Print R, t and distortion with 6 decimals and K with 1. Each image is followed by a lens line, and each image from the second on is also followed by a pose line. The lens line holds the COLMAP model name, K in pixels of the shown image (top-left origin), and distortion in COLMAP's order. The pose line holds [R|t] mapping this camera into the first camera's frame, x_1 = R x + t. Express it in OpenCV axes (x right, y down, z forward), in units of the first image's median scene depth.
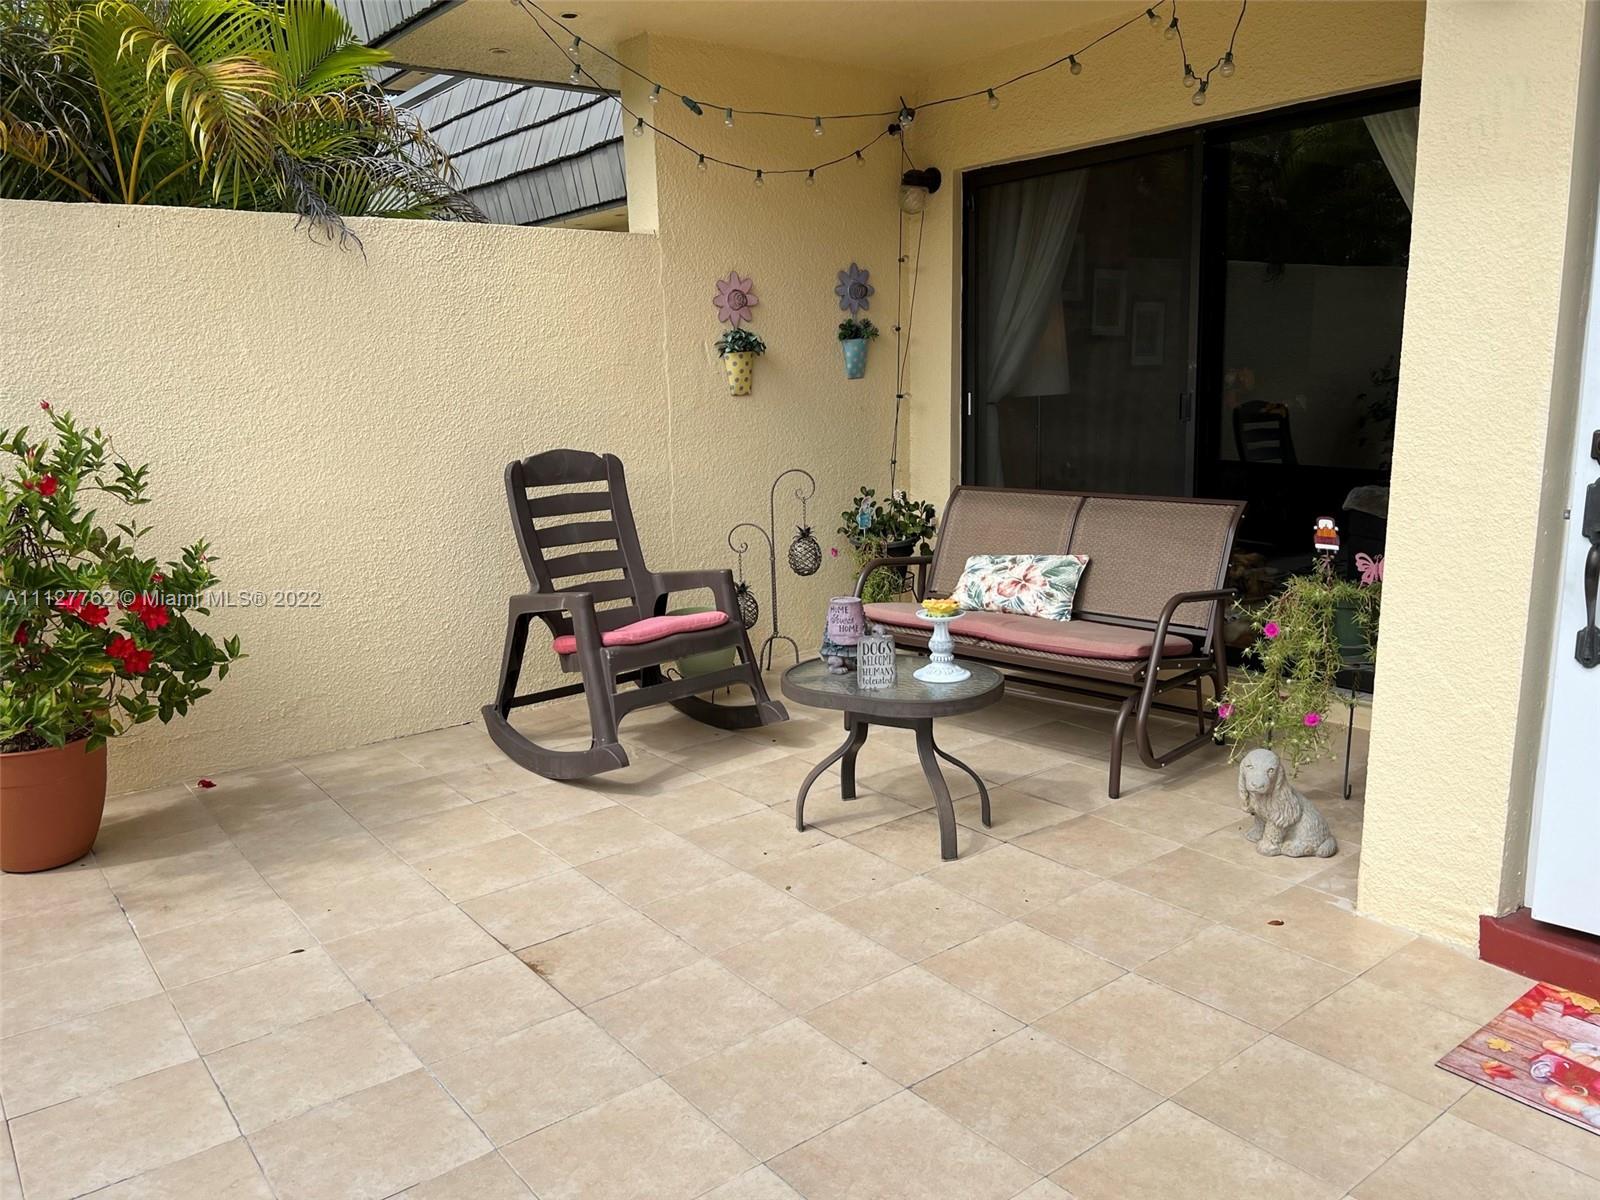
lens RADIAL K [[1211.6, 0, 819.7], [0, 1211.6, 604.4], [0, 0, 1]] dist [0.058512, -0.083277]
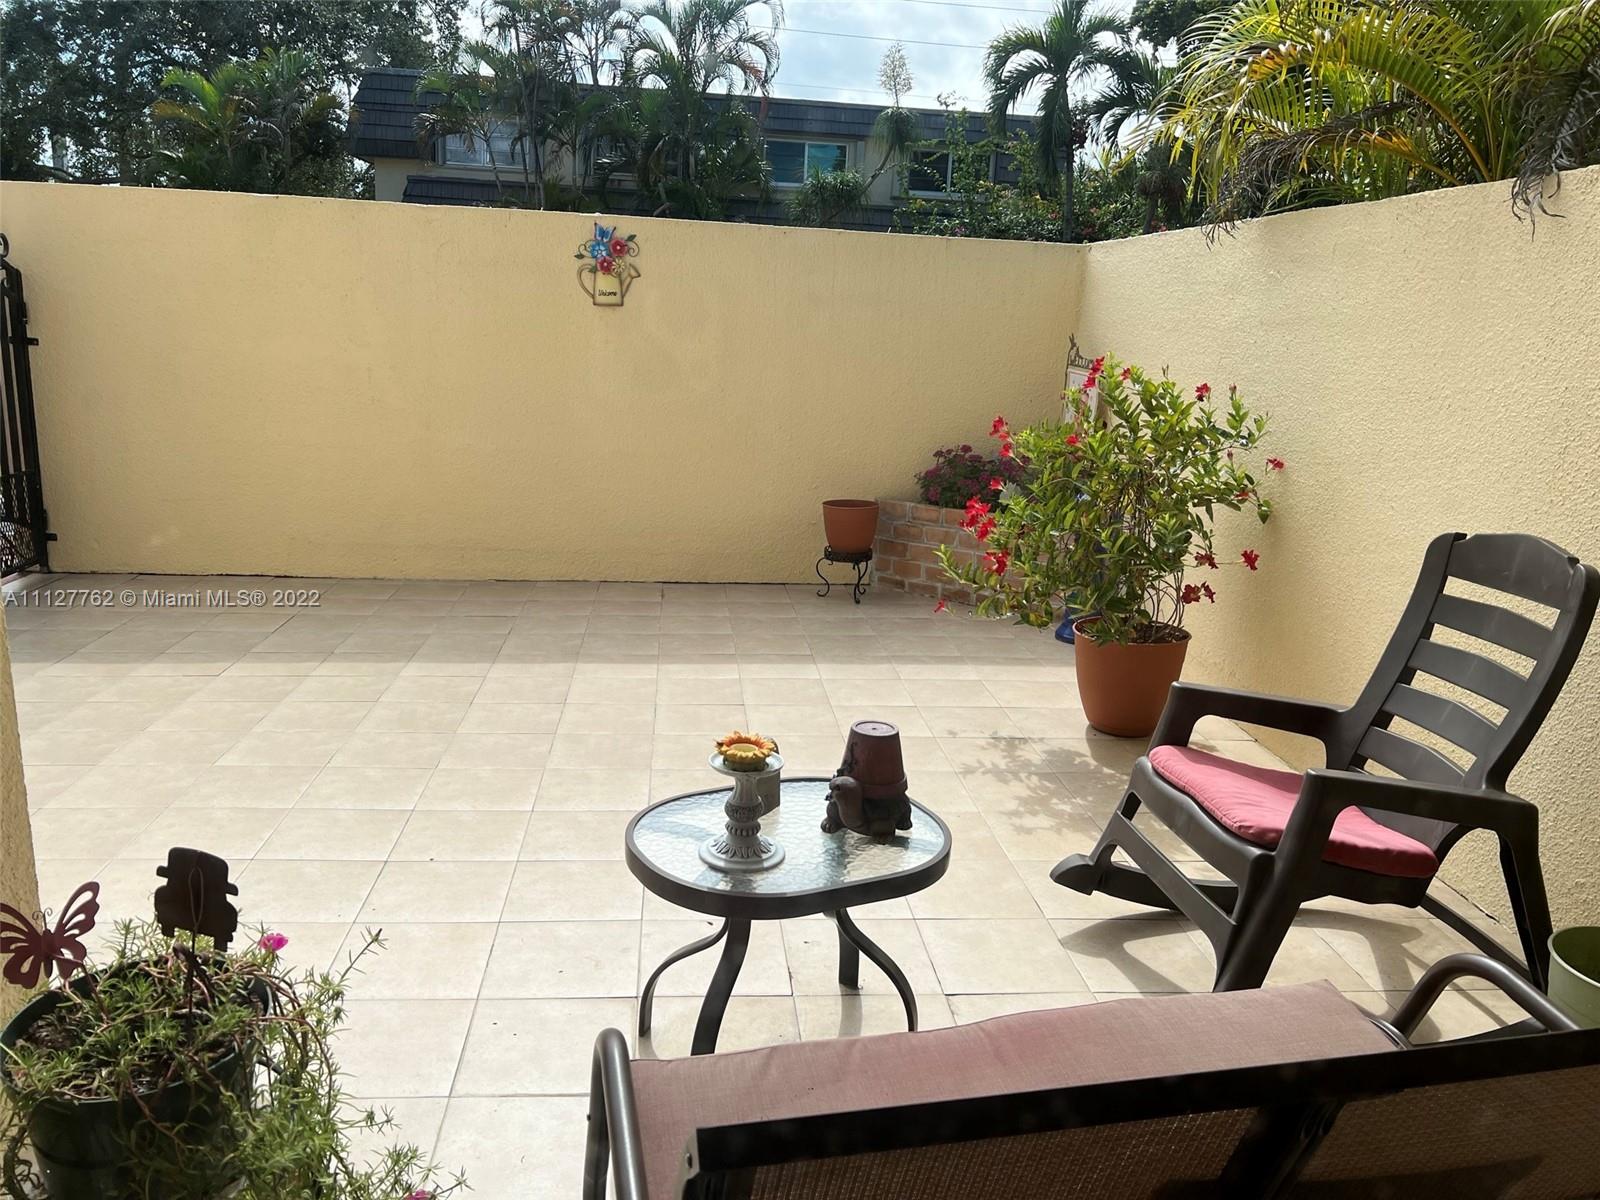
lens RADIAL K [[1211.6, 0, 819.7], [0, 1211.6, 604.4], [0, 0, 1]] dist [0.058512, -0.083277]
pose [[-0.541542, 0.195624, -0.817596, 0.493249], [-0.187327, 0.920016, 0.344208, -0.253472], [0.819537, 0.339561, -0.461582, 1.077289]]
